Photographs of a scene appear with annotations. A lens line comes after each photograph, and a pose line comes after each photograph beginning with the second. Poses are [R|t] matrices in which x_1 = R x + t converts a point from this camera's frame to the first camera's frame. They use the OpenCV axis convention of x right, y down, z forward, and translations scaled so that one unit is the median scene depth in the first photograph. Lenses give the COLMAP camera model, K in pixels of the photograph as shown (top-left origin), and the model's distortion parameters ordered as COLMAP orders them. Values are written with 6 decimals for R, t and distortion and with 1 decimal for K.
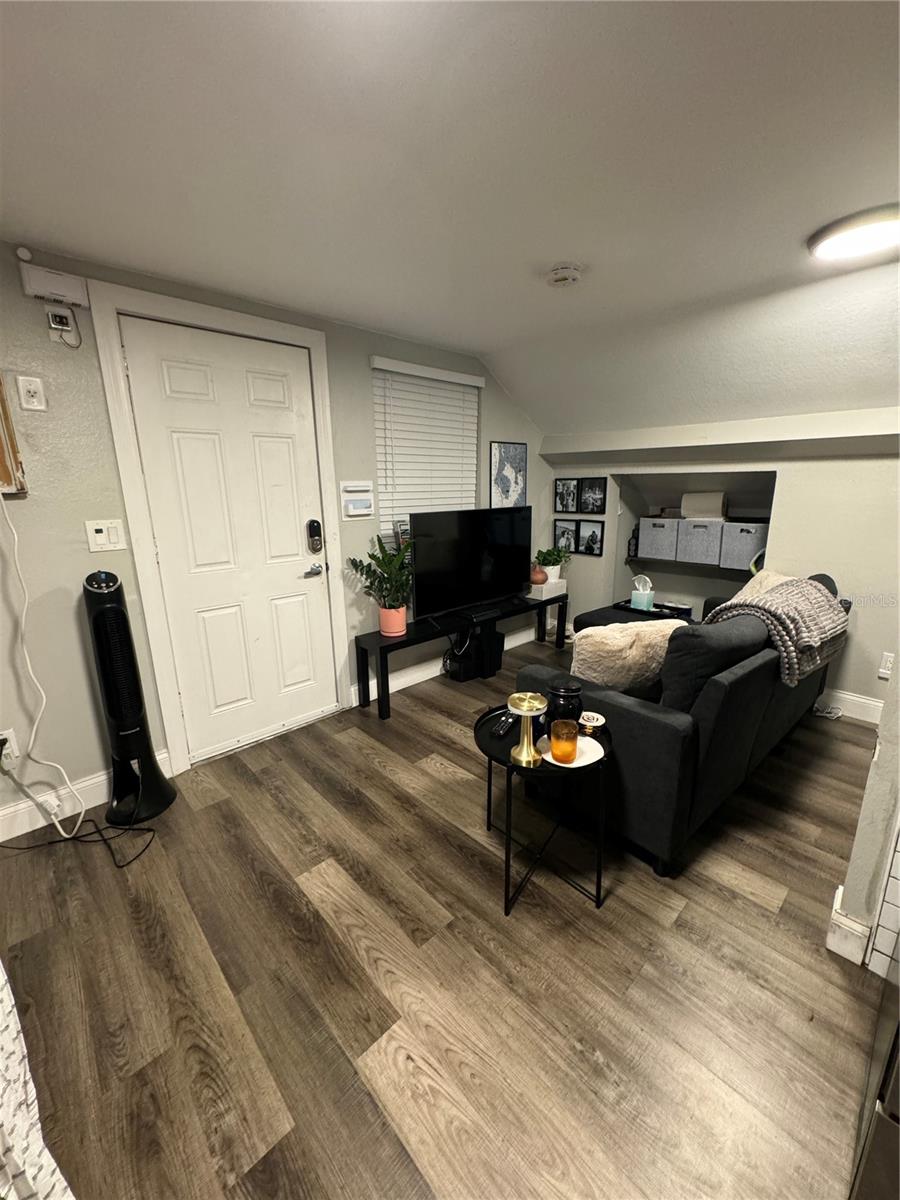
lens RADIAL K [[475.7, 0, 451.6], [0, 475.7, 597.6], [0, 0, 1]] dist [-0.004392, 0.000367]
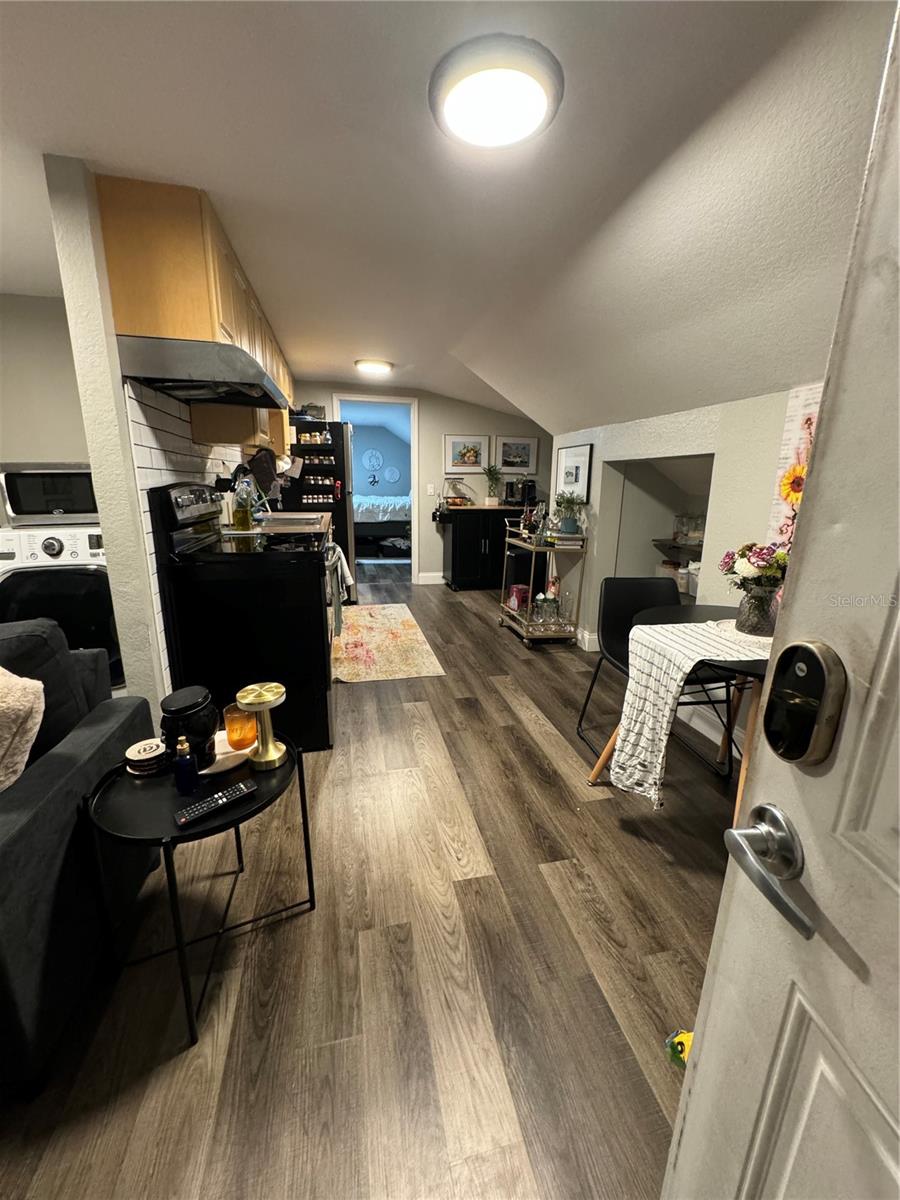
lens RADIAL K [[475.7, 0, 452.9], [0, 475.7, 600.6], [0, 0, 1]] dist [-0.004392, 0.000367]
pose [[-0.864368, -0.125859, 0.486855, -0.406699], [0.111820, 0.895824, 0.430110, -0.198295], [-0.490270, 0.426214, -0.760248, 1.074046]]
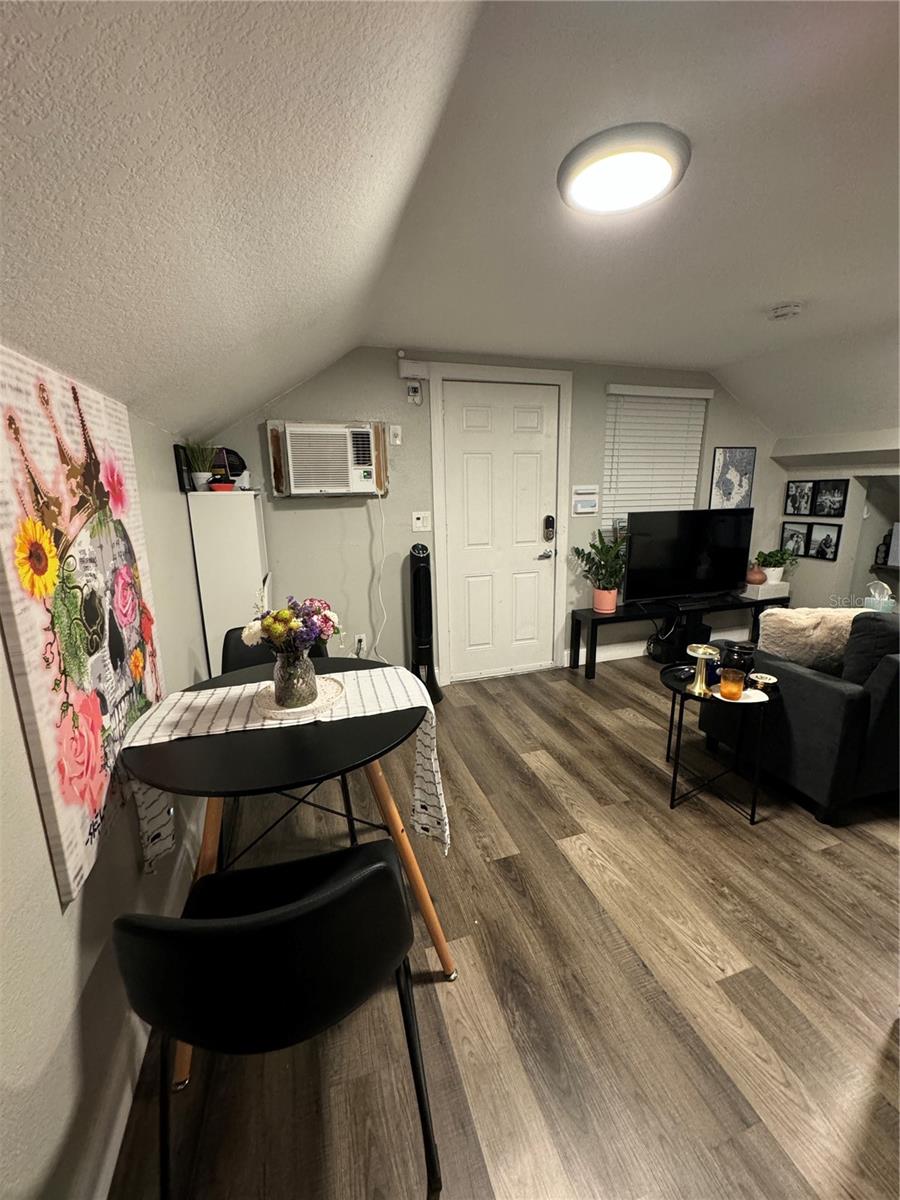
lens RADIAL K [[475.7, 0, 451.6], [0, 475.7, 597.9], [0, 0, 1]] dist [-0.004392, 0.000367]
pose [[0.902039, 0.092732, -0.421575, 0.053370], [-0.093662, 0.995431, 0.018554, 0.087660], [0.421370, 0.022749, 0.906604, -0.406276]]
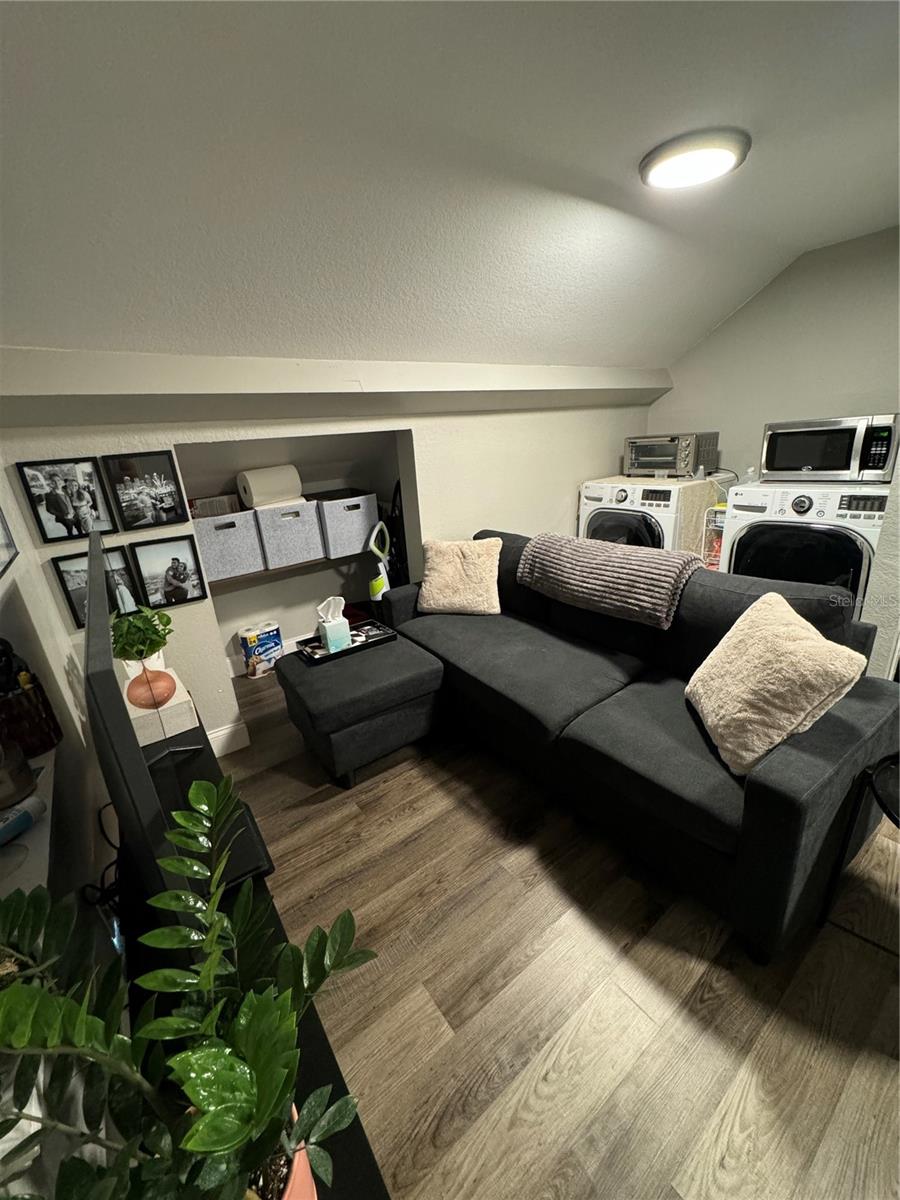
lens RADIAL K [[475.7, 0, 450.7], [0, 475.7, 599.8], [0, 0, 1]] dist [-0.004392, 0.000367]
pose [[0.119882, -0.327226, 0.937311, -0.328842], [0.298162, 0.912402, 0.280395, -0.315970], [-0.946957, 0.245856, 0.206947, 1.282405]]
